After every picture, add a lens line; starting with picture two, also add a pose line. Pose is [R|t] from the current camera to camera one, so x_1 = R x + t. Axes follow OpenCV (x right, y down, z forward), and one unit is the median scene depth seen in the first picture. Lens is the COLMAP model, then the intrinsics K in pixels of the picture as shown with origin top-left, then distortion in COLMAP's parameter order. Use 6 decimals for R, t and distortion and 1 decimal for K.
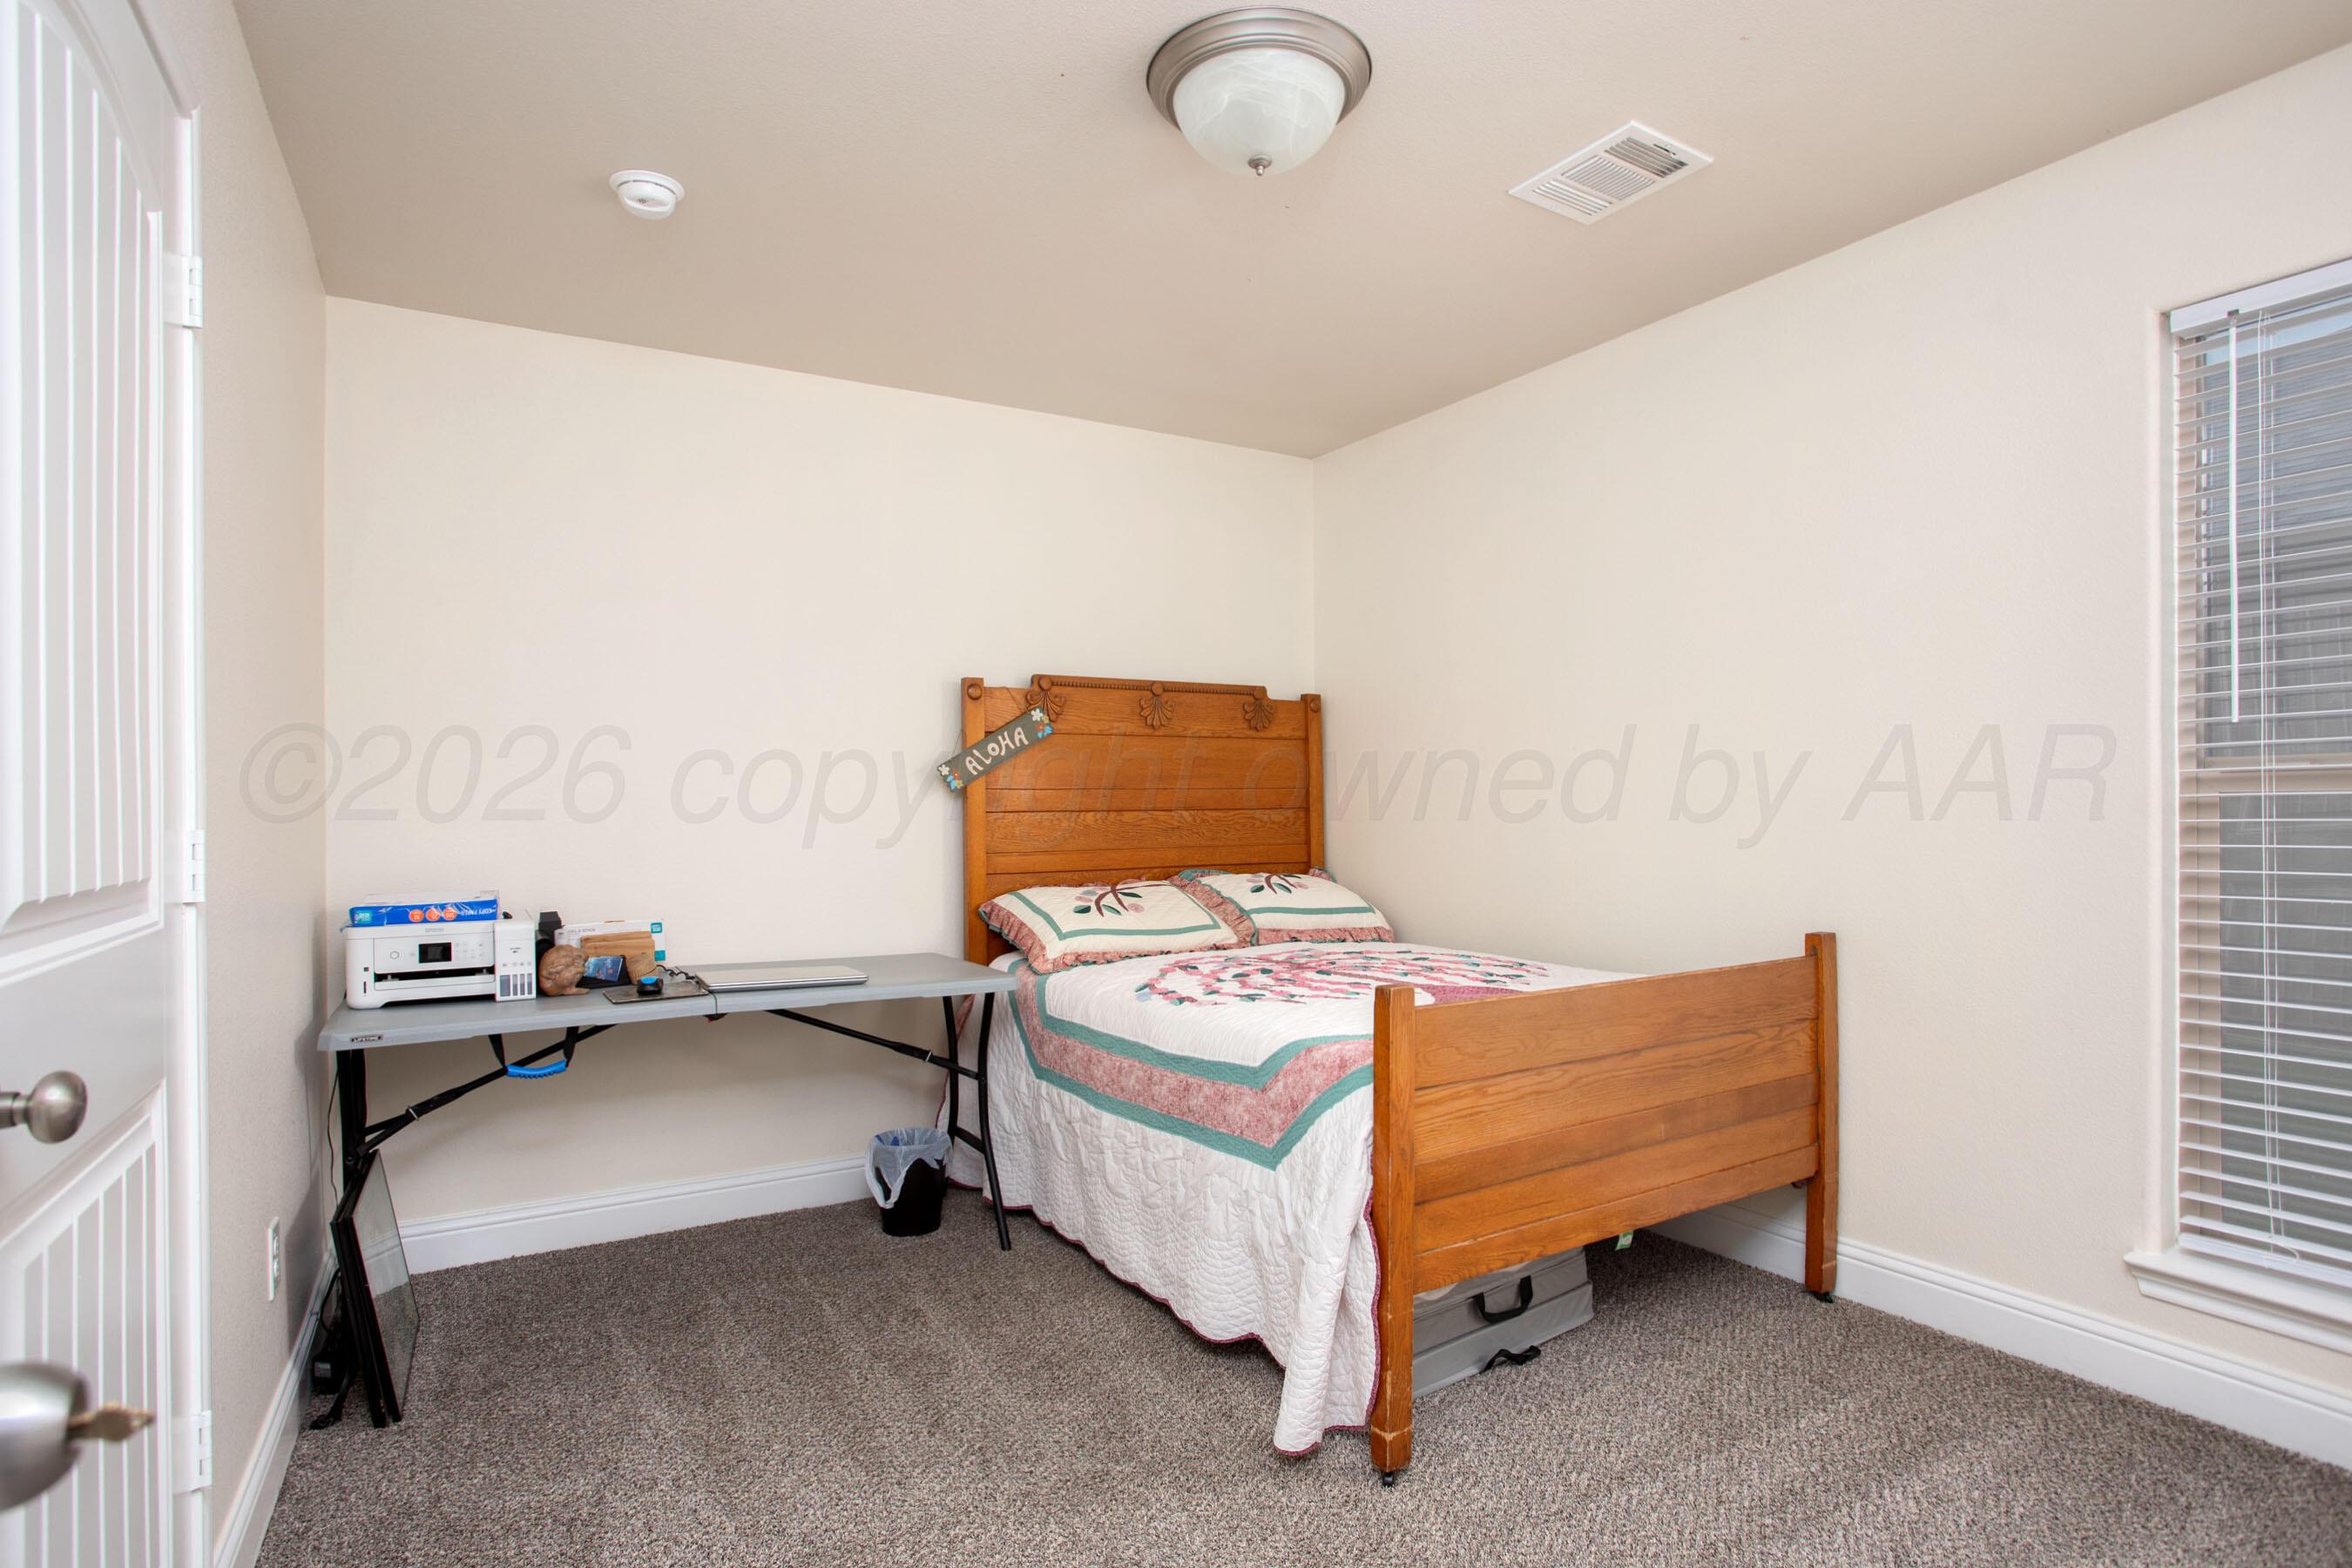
lens RADIAL K [[1165.6, 0, 1173.3], [0, 1165.6, 797.0], [0, 0, 1]] dist [-0.083948, 0.040859]
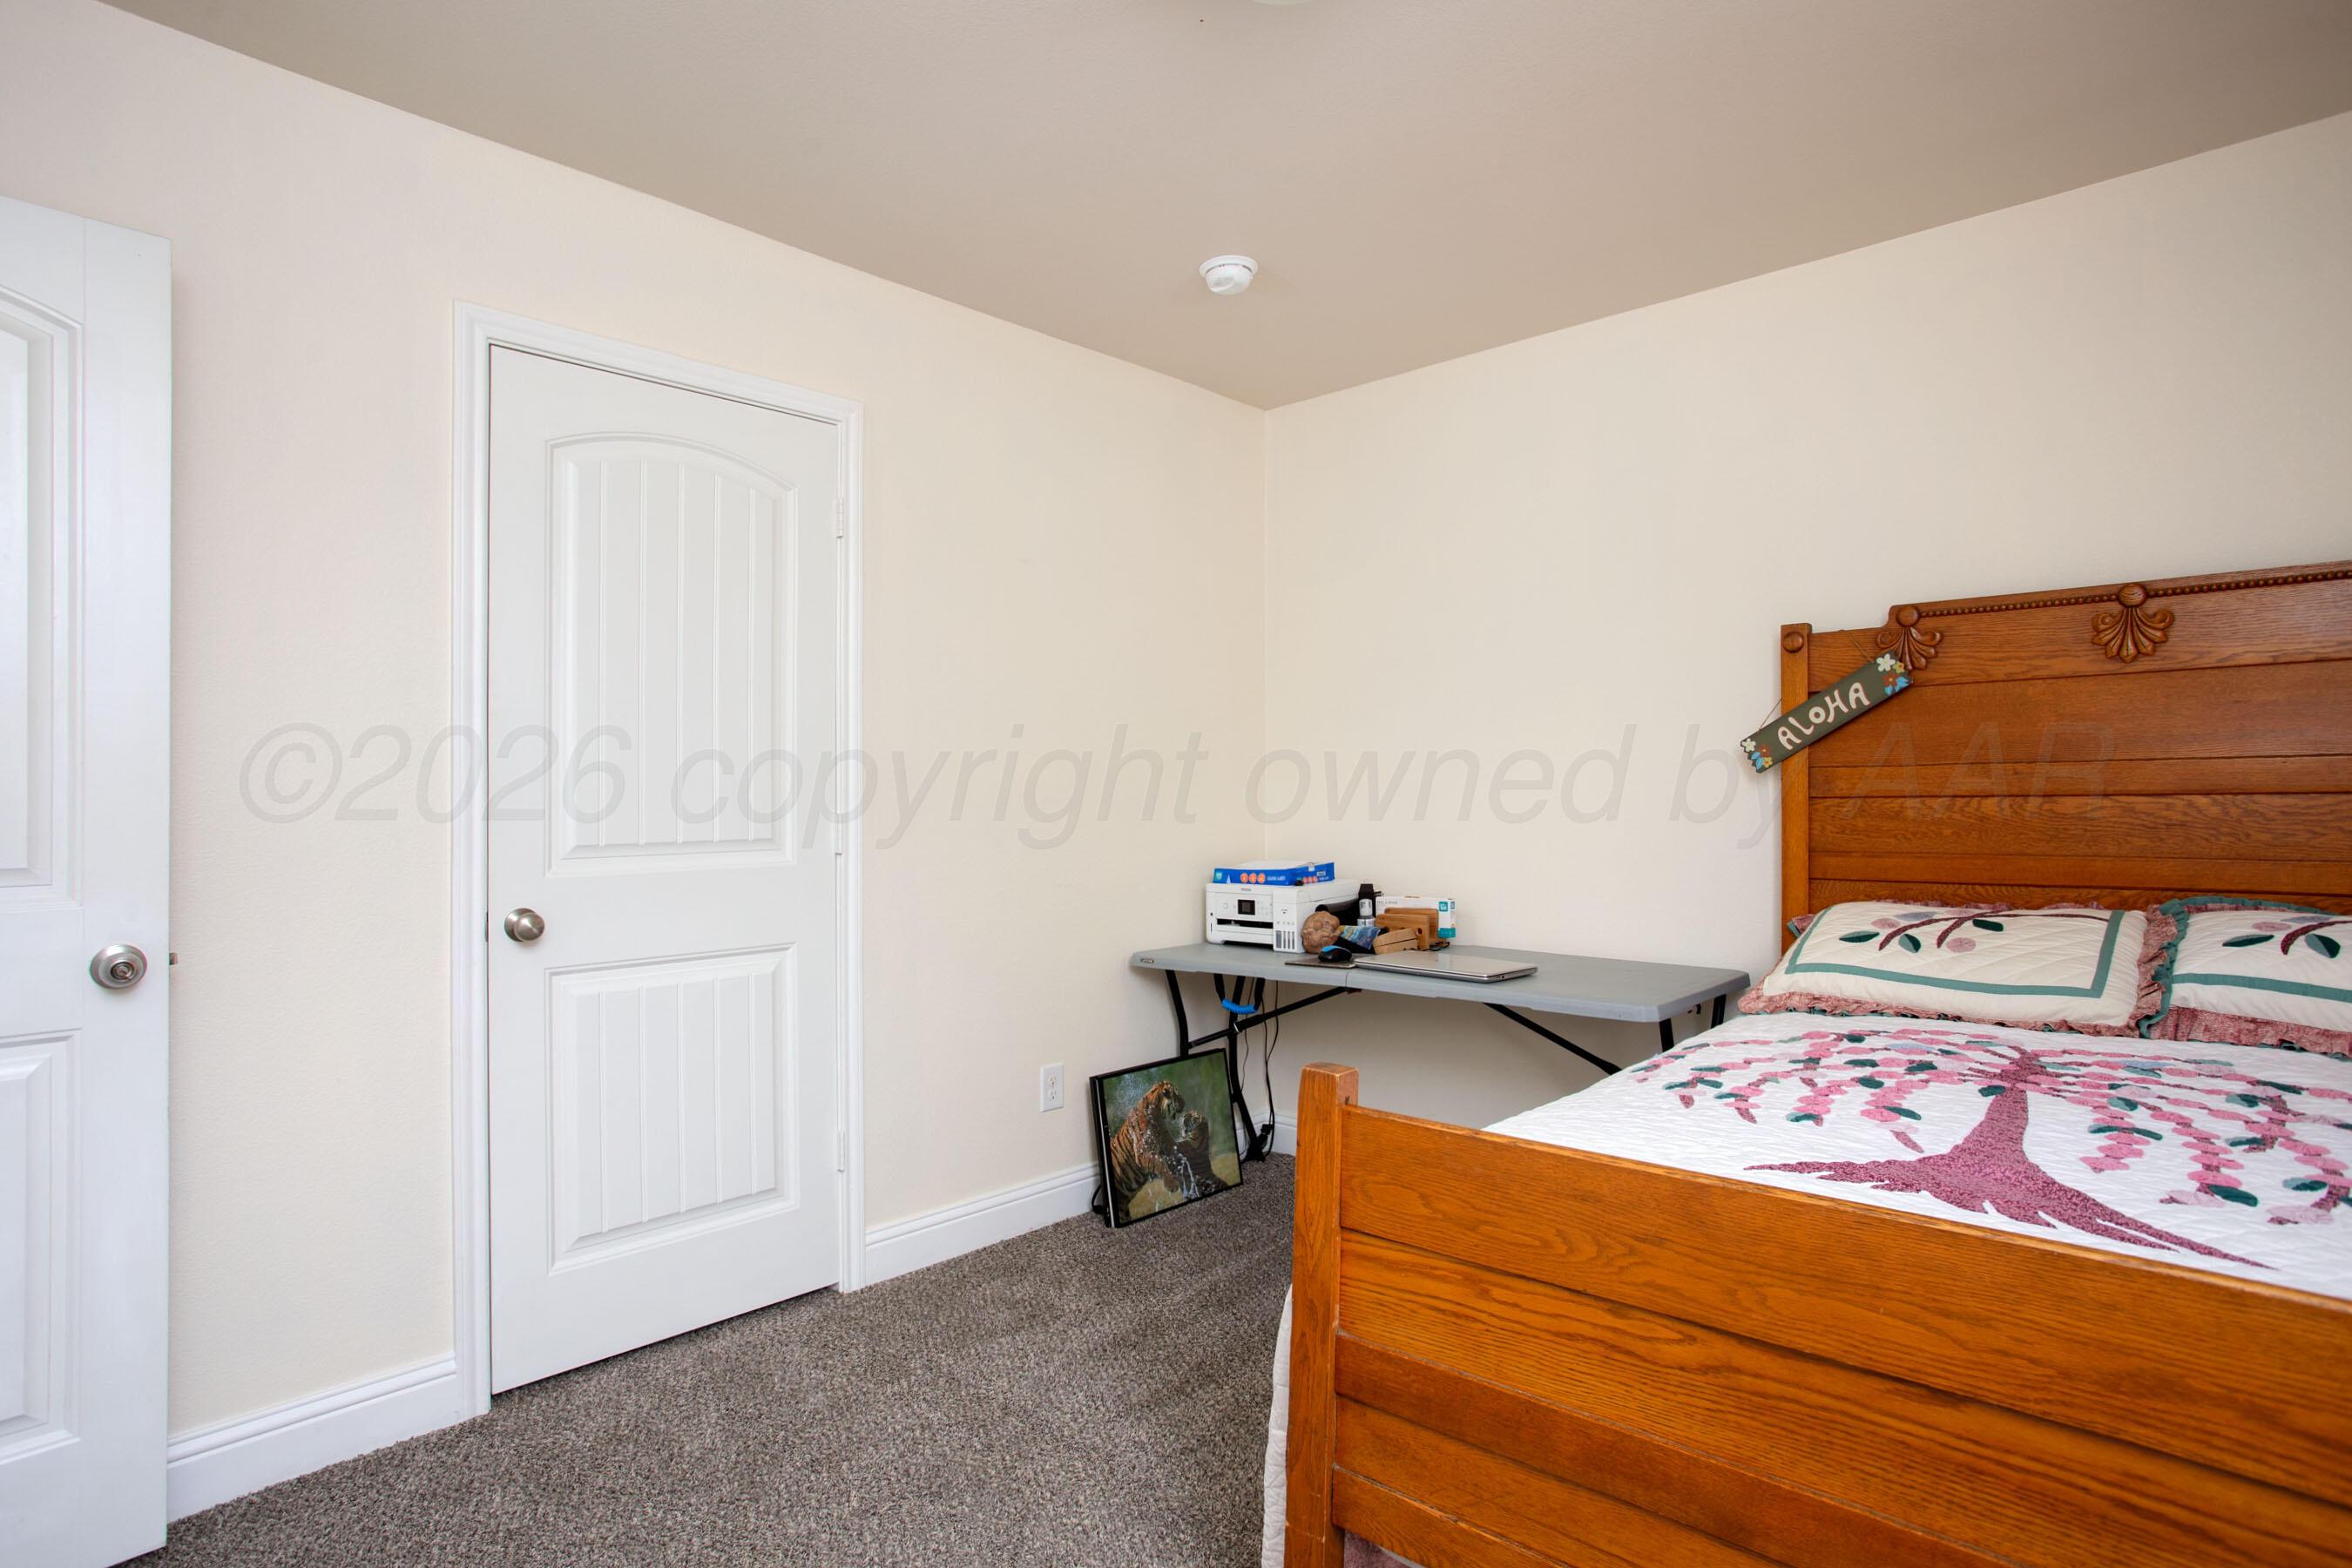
lens RADIAL K [[1165.6, 0, 1173.3], [0, 1165.6, 797.0], [0, 0, 1]] dist [-0.083948, 0.040859]
pose [[0.304259, 0.003336, -0.952583, 0.435487], [0.017329, 0.999809, 0.009036, -0.001502], [0.952432, -0.019257, 0.304143, 0.381114]]
